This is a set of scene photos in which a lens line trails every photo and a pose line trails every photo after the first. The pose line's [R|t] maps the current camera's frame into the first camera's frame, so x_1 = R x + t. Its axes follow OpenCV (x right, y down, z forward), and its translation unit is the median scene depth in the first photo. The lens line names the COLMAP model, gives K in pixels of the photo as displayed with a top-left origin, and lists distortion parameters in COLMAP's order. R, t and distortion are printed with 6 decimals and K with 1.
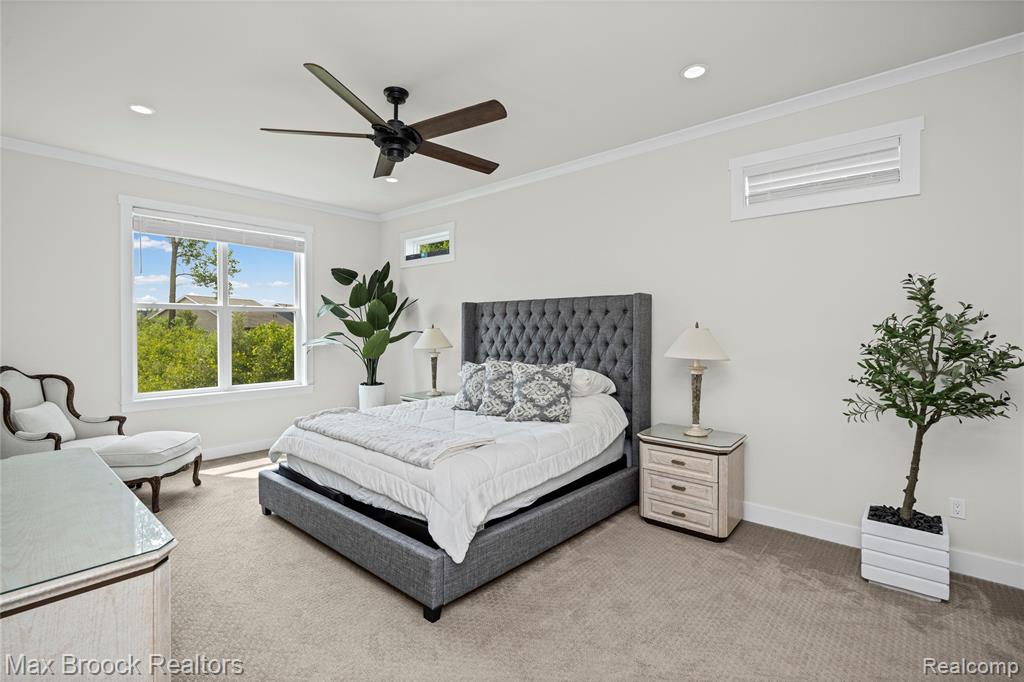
lens RADIAL K [[467.8, 0, 506.8], [0, 467.8, 335.3], [0, 0, 1]] dist [0.000002, -0.000865]
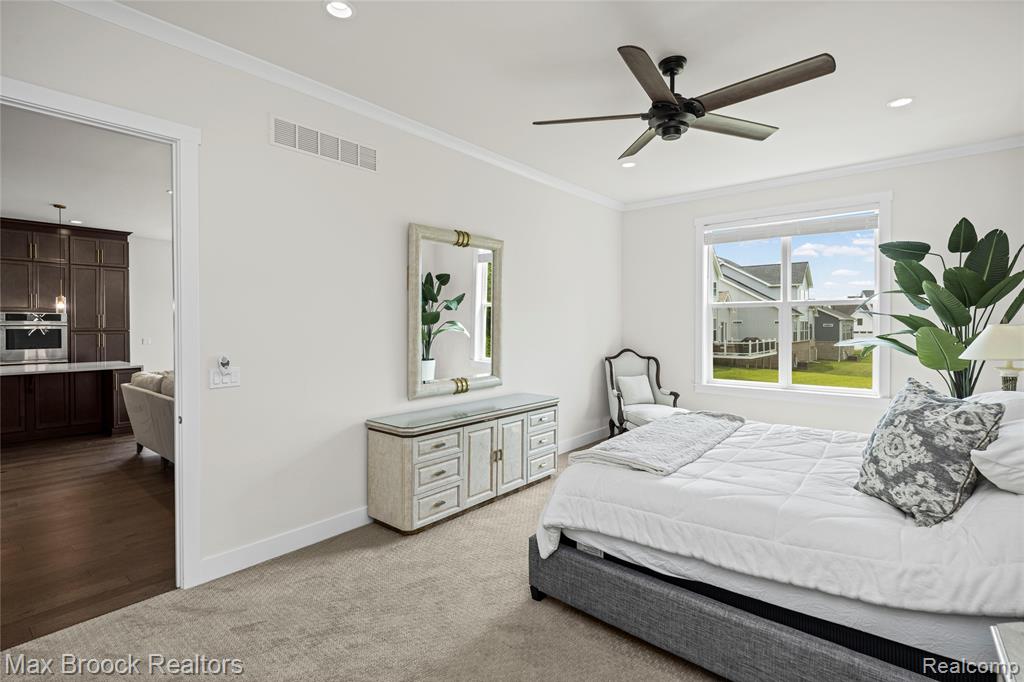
lens RADIAL K [[501.1, 0, 508.2], [0, 501.1, 329.1], [0, 0, 1]] dist [0.001587, 0.000092]
pose [[0.012406, 0.008876, -0.999884, 0.621303], [-0.011531, 0.999895, 0.008733, -0.011322], [0.999857, 0.011421, 0.012507, 0.575332]]
